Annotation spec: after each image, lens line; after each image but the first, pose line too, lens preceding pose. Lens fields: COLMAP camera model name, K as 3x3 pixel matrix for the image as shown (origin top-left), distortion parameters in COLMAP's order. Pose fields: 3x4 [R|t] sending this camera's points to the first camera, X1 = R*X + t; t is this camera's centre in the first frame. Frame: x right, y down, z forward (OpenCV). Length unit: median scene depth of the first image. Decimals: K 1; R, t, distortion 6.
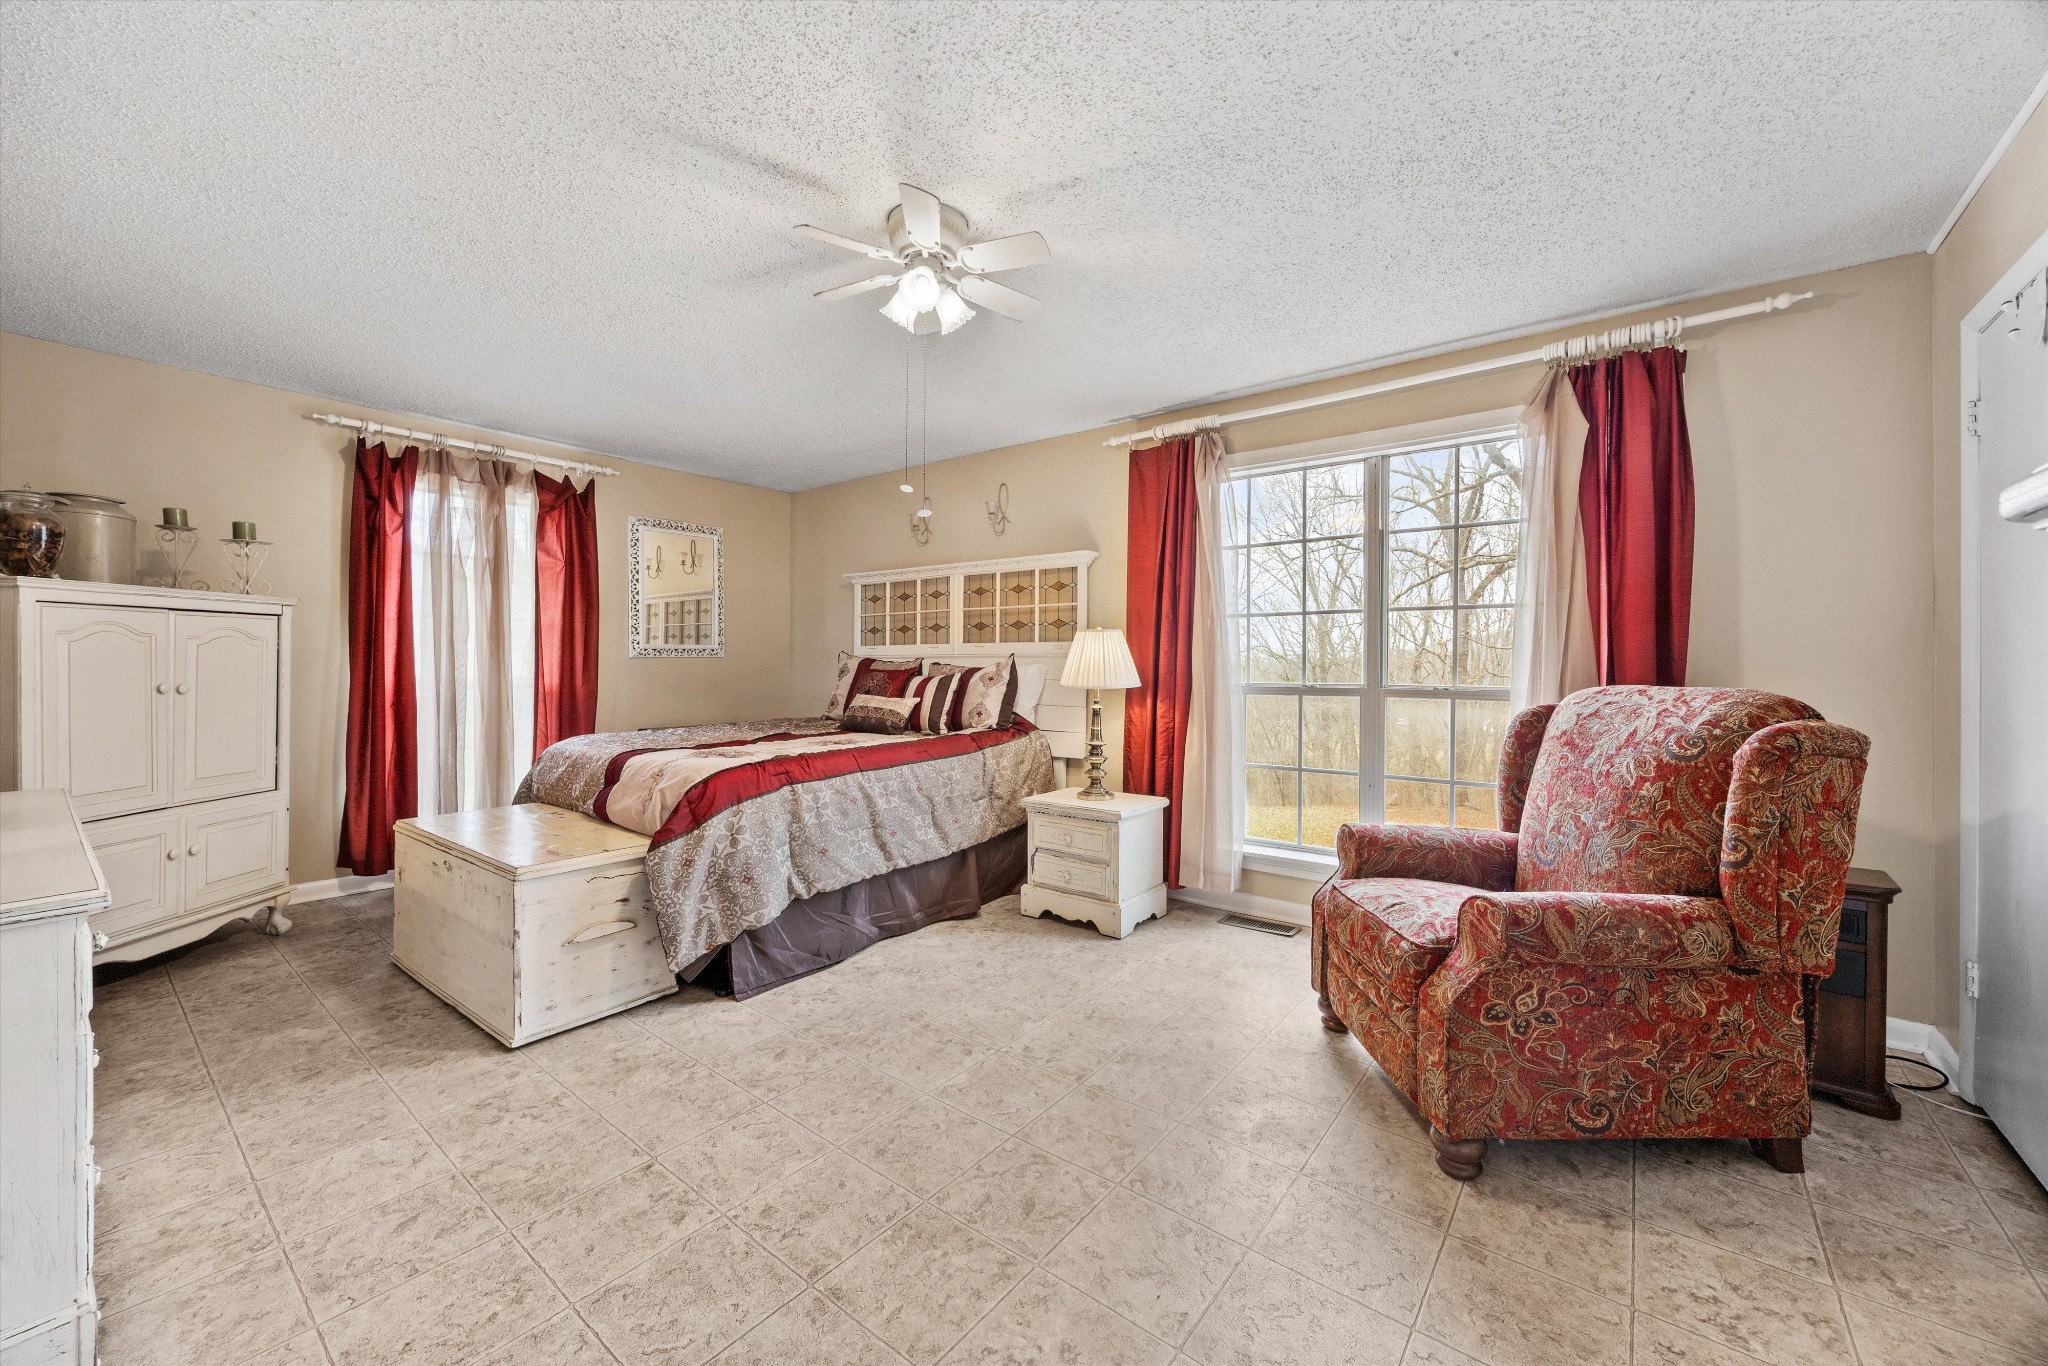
lens RADIAL K [[779.6, 0, 1024.5], [0, 779.6, 673.7], [0, 0, 1]] dist [-0.005554, 0.000546]
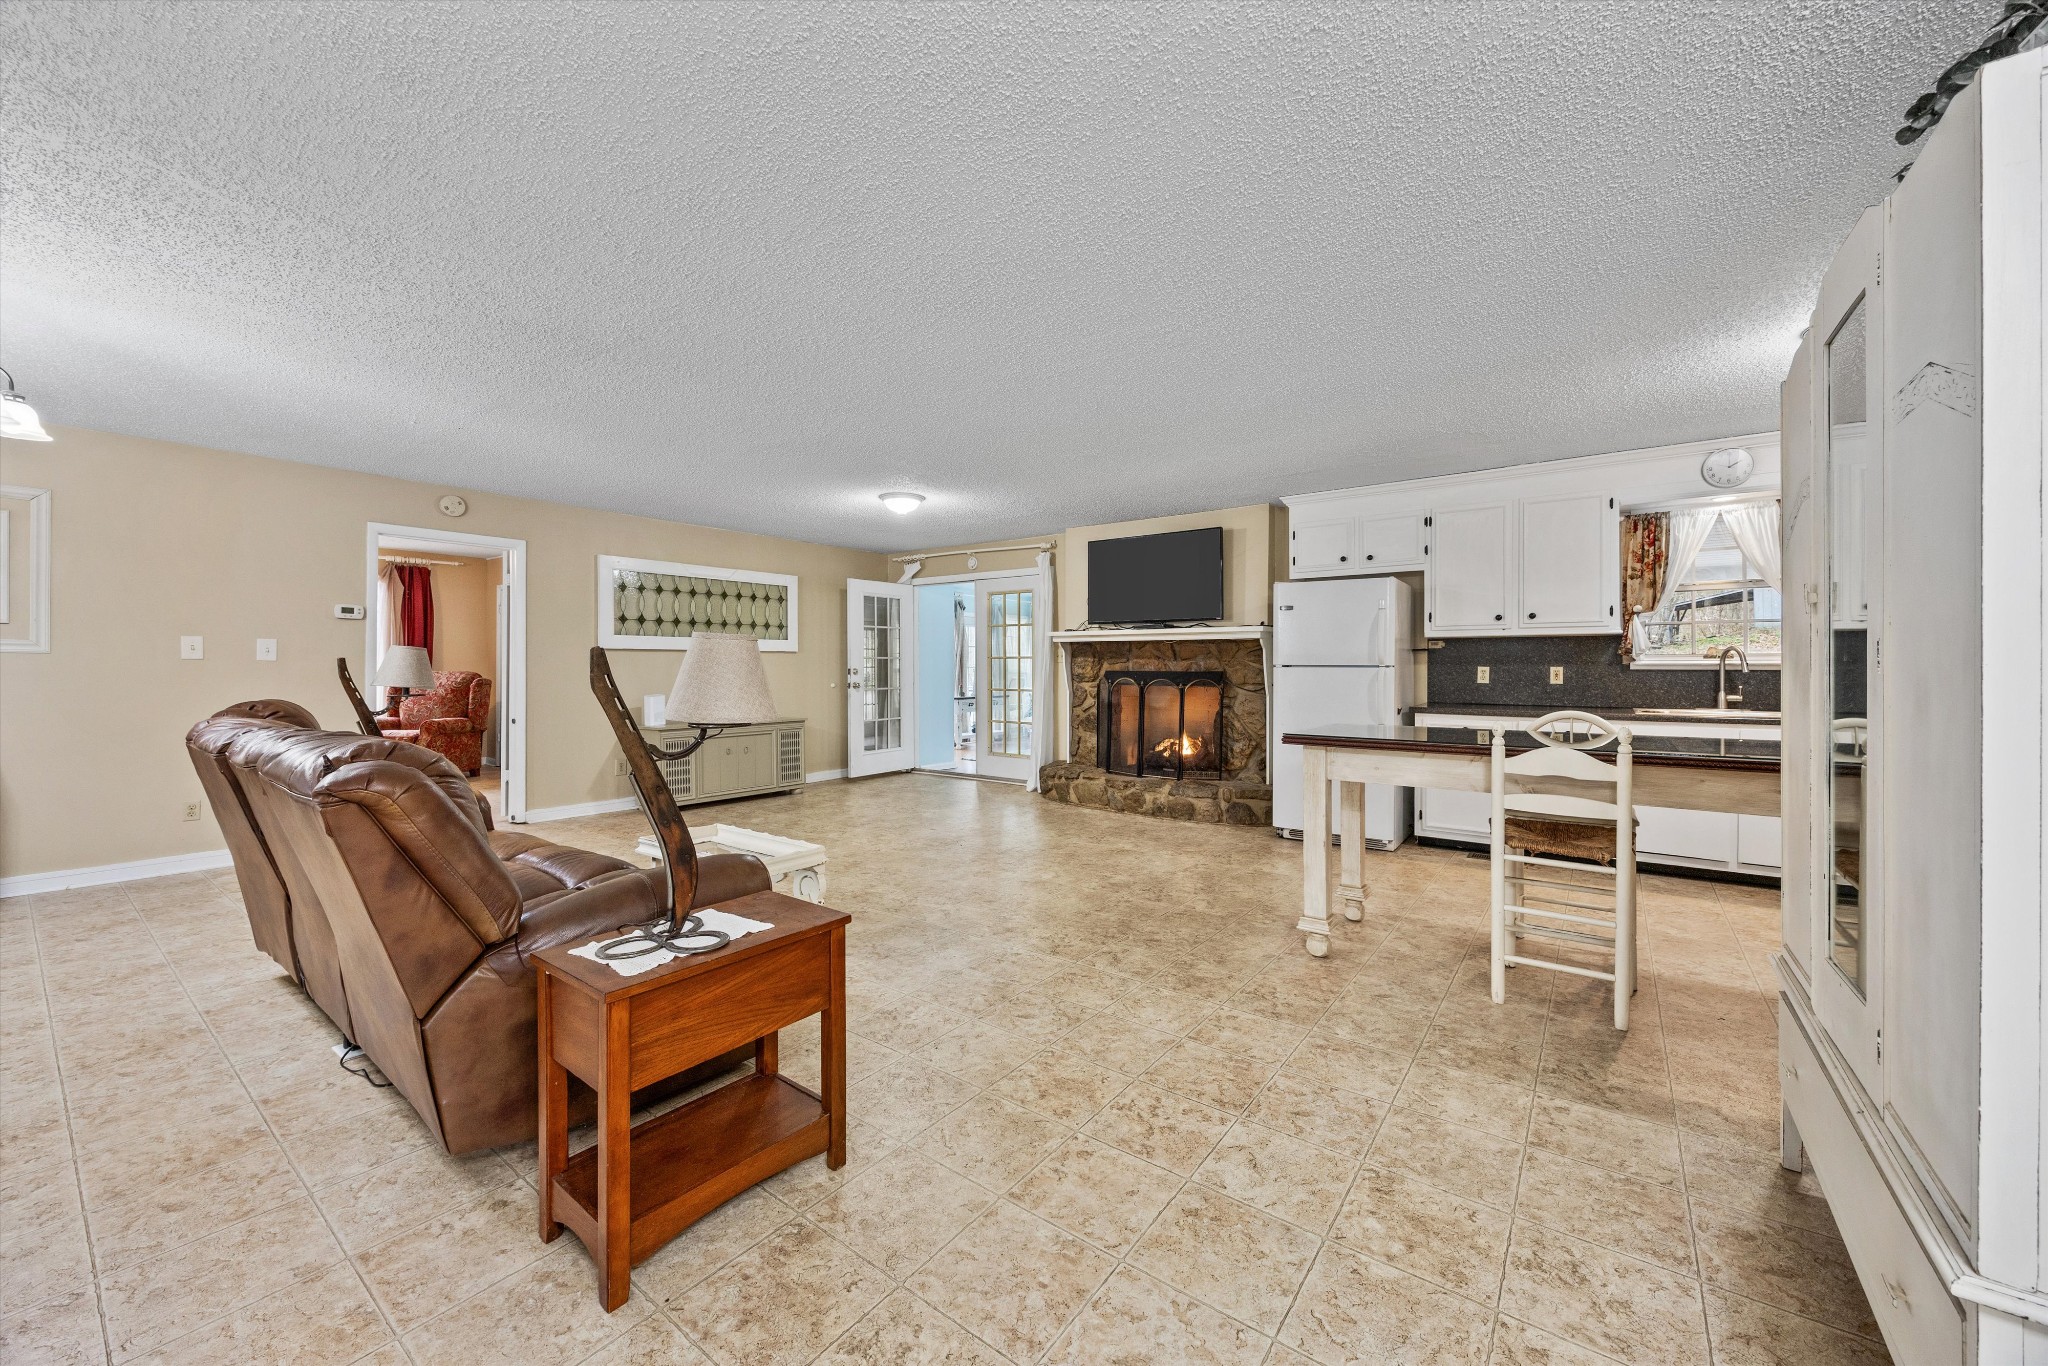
lens RADIAL K [[779.6, 0, 1016.5], [0, 779.6, 673.6], [0, 0, 1]] dist [-0.005554, 0.000546]
pose [[-0.016913, -0.008465, 0.999821, -2.445969], [0.000753, 0.999964, 0.008479, -0.000050], [-0.999857, 0.000896, -0.016906, -1.405781]]
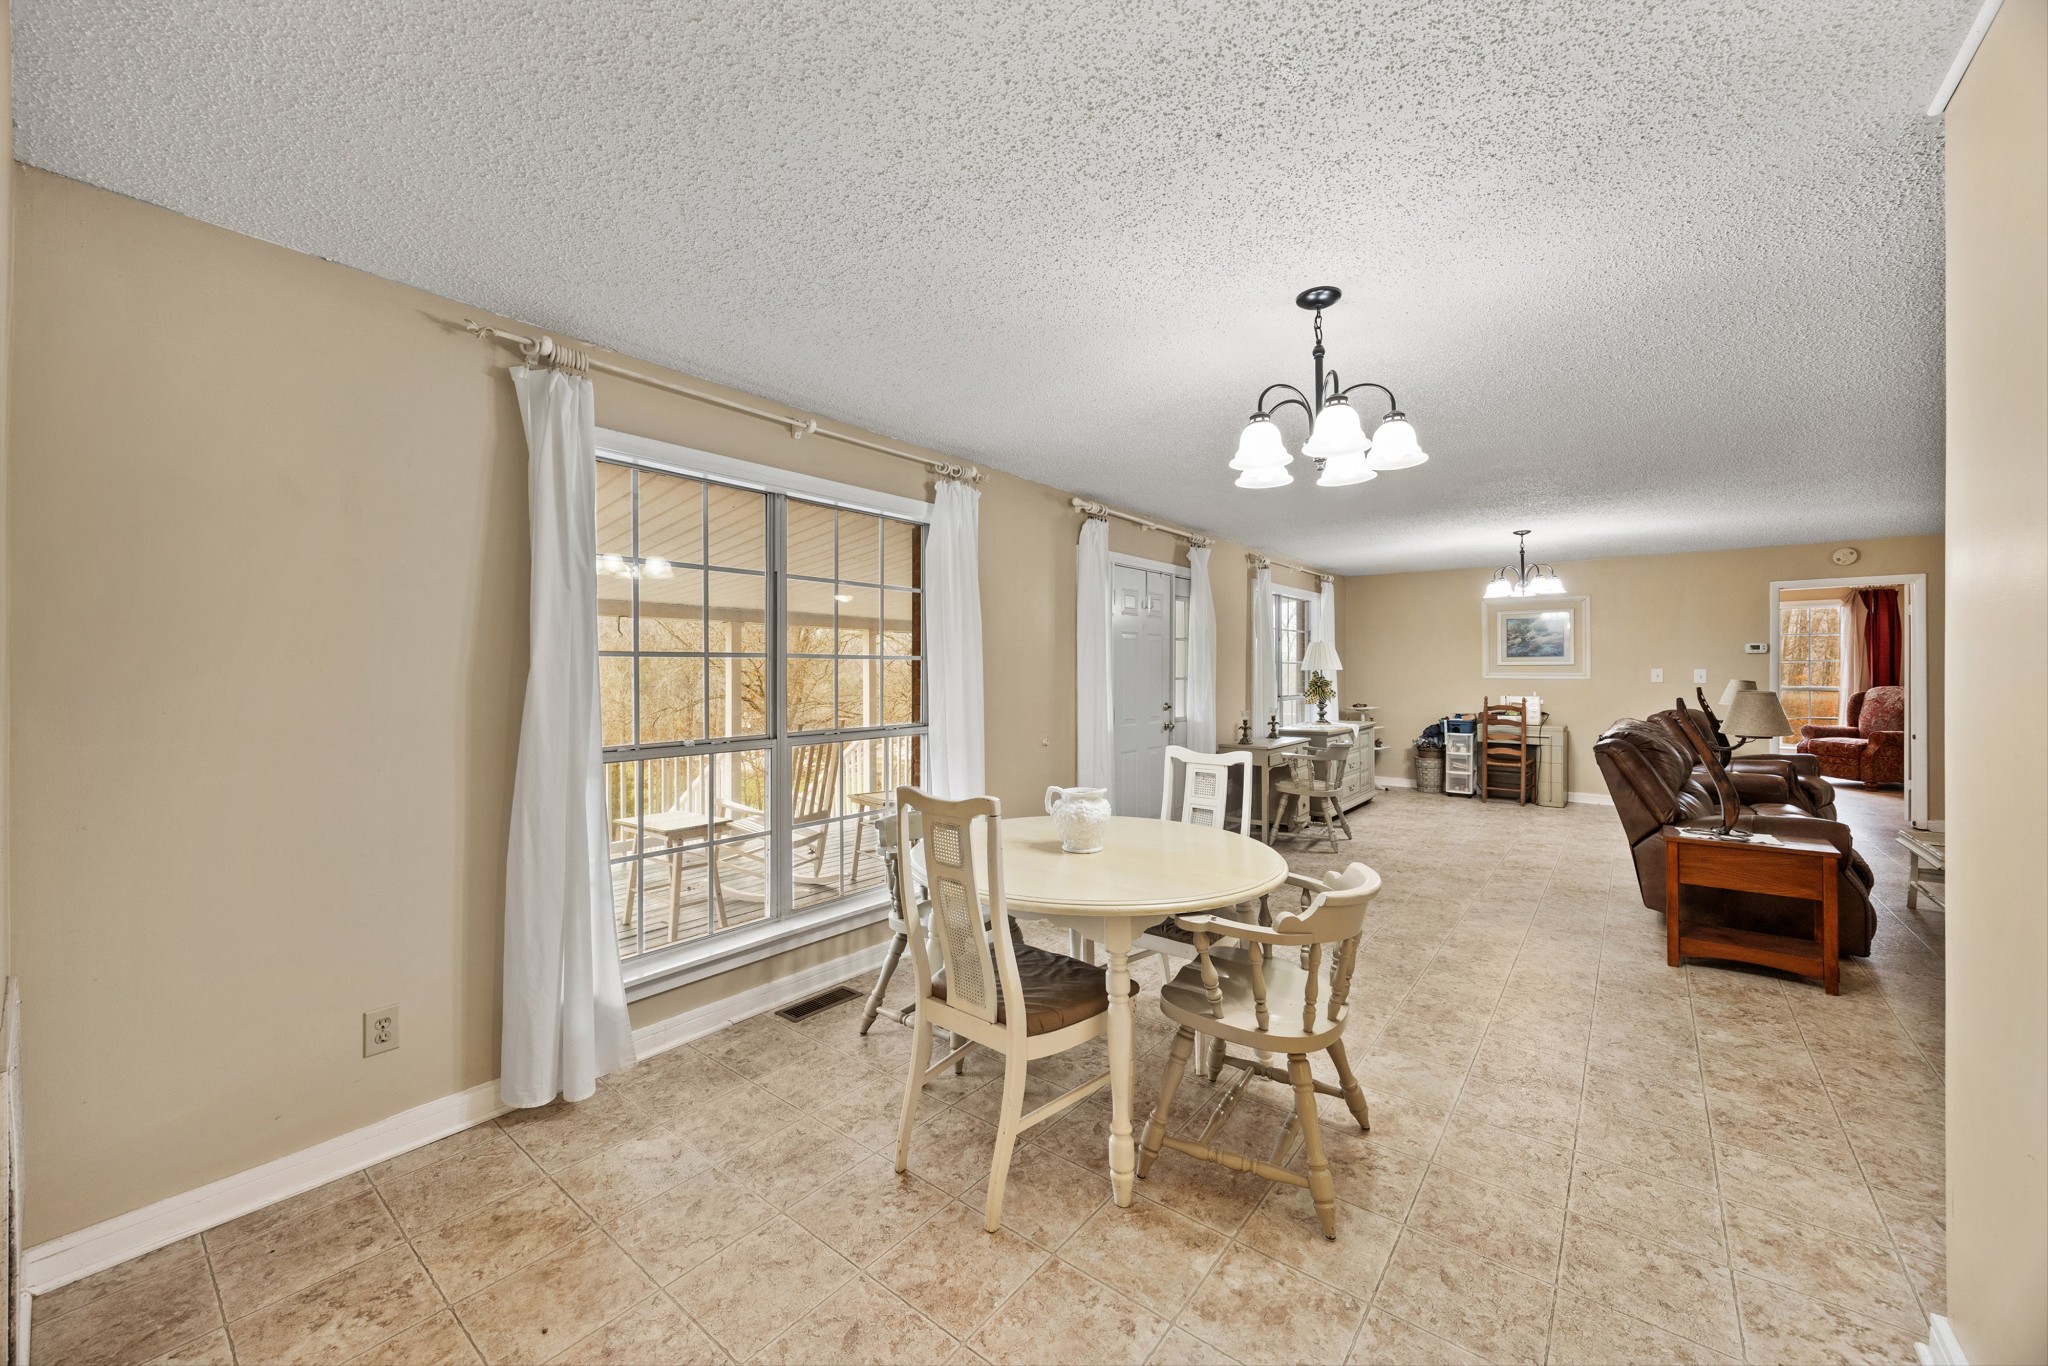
lens RADIAL K [[779.6, 0, 1025.4], [0, 779.6, 667.9], [0, 0, 1]] dist [-0.005554, 0.000546]
pose [[0.999945, -0.007498, -0.007284, -2.995724], [0.007436, 0.999936, -0.008477, -0.064076], [0.007347, 0.008423, 0.999938, -2.467517]]
